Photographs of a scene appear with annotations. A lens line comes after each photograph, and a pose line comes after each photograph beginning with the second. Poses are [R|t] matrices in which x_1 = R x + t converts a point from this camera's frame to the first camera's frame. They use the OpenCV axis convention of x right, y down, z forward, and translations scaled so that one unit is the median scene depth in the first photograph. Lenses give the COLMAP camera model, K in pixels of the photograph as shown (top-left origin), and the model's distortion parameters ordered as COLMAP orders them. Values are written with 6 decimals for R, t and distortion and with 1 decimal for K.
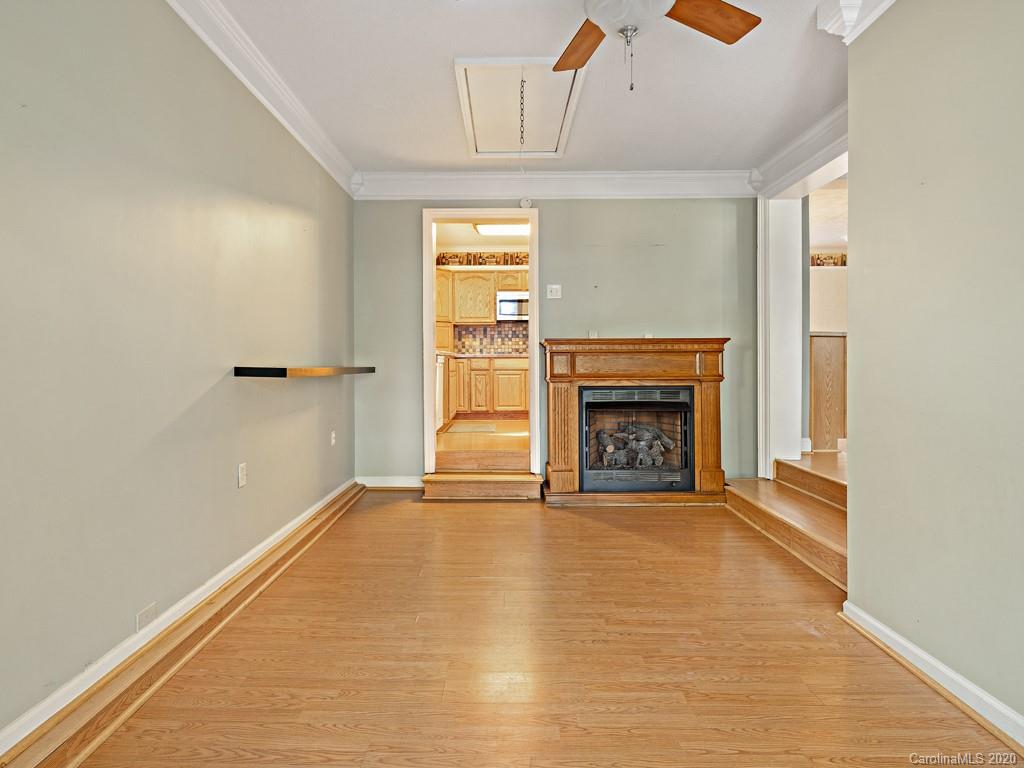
lens RADIAL K [[573.4, 0, 505.3], [0, 573.4, 352.2], [0, 0, 1]] dist [0.003012, 0.000141]
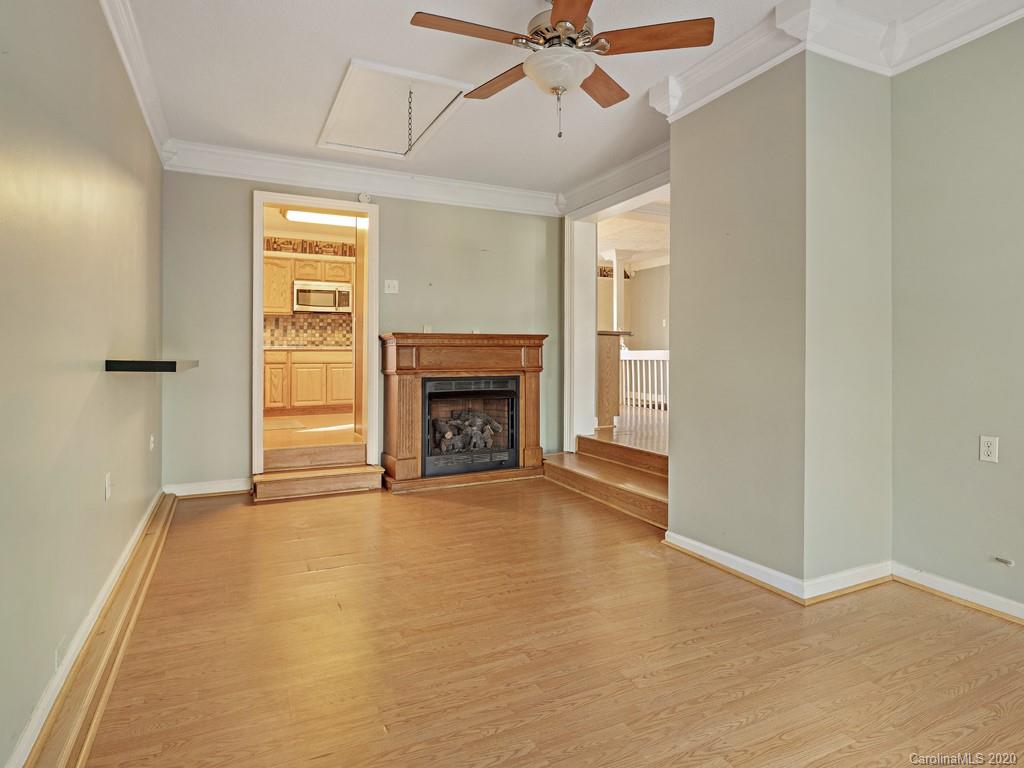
lens RADIAL K [[578.1, 0, 521.3], [0, 578.1, 342.7], [0, 0, 1]] dist [0.014055, 0.000033]
pose [[0.893239, 0.011248, 0.449441, -0.184083], [-0.009418, 0.999936, -0.006307, -0.000698], [-0.449483, 0.001401, 0.893288, -0.038630]]
